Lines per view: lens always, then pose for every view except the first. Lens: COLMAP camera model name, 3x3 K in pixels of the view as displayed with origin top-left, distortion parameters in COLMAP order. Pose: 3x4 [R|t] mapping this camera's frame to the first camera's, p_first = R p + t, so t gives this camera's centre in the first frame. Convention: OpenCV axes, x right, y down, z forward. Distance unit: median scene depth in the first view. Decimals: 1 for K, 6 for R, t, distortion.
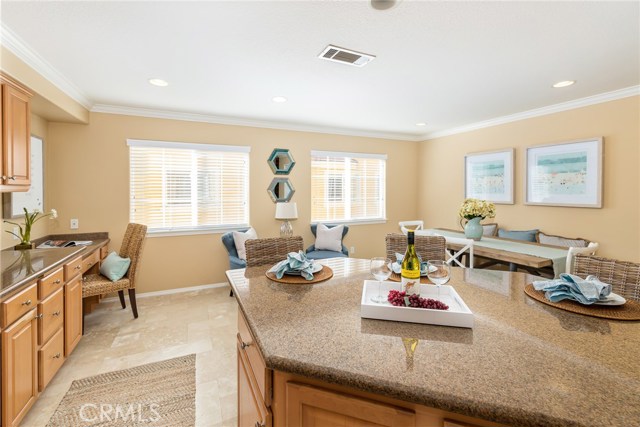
lens RADIAL K [[281.1, 0, 321.0], [0, 281.1, 194.1], [0, 0, 1]] dist [0.003611, 0.000334]
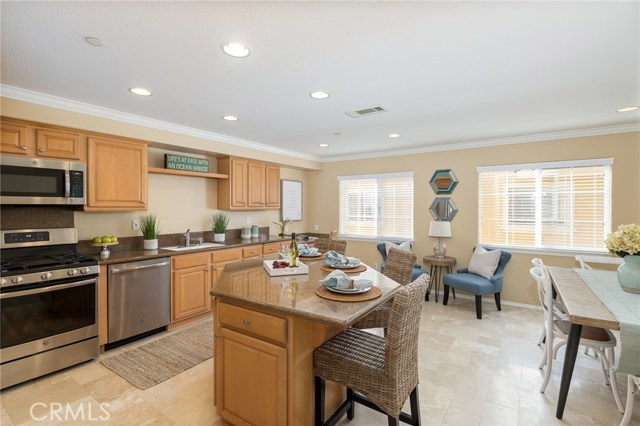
lens RADIAL K [[313.0, 0, 323.2], [0, 313.0, 208.9], [0, 0, 1]] dist [0.001618, -0.001854]
pose [[0.506800, 0.005376, -0.862047, 0.832981], [-0.013939, 0.999901, -0.001959, -0.009431], [0.861951, 0.013008, 0.506825, 0.039761]]
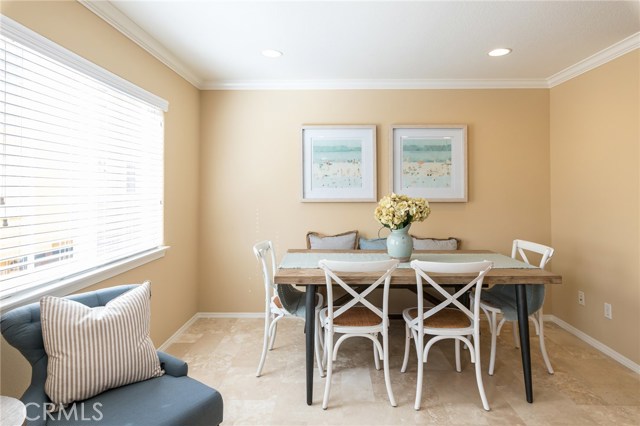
lens RADIAL K [[366.8, 0, 316.2], [0, 366.8, 180.6], [0, 0, 1]] dist [-0.002586, -0.002183]
pose [[0.449754, 0.014713, 0.893031, -0.277189], [0.013361, 0.999642, -0.023199, 0.000363], [-0.893052, 0.022366, 0.449397, 0.815082]]
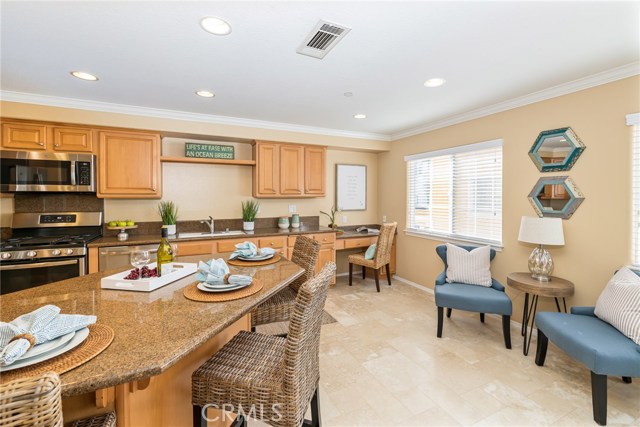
lens RADIAL K [[281.1, 0, 321.2], [0, 281.1, 200.8], [0, 0, 1]] dist [0.003611, 0.000334]
pose [[0.003707, 0.017537, -0.999839, 0.614688], [-0.015798, 0.999722, 0.017476, -0.012033], [0.999868, 0.015731, 0.003983, 0.652937]]
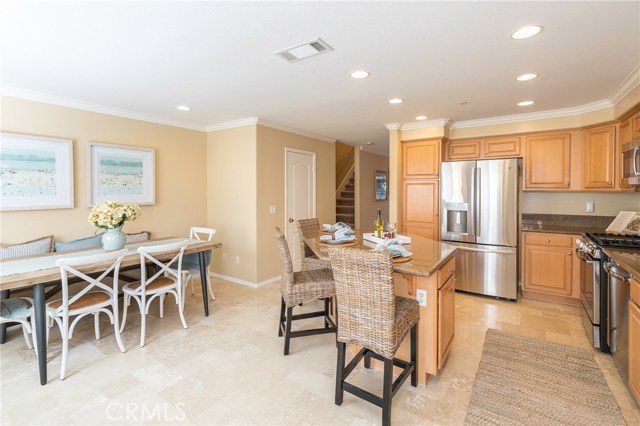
lens RADIAL K [[281.6, 0, 324.2], [0, 281.6, 193.4], [0, 0, 1]] dist [-0.027551, 0.000614]
pose [[-0.515049, -0.011214, 0.857088, -0.451293], [0.012754, 0.999703, 0.020744, -0.016750], [-0.857066, 0.021616, -0.514753, 0.898534]]
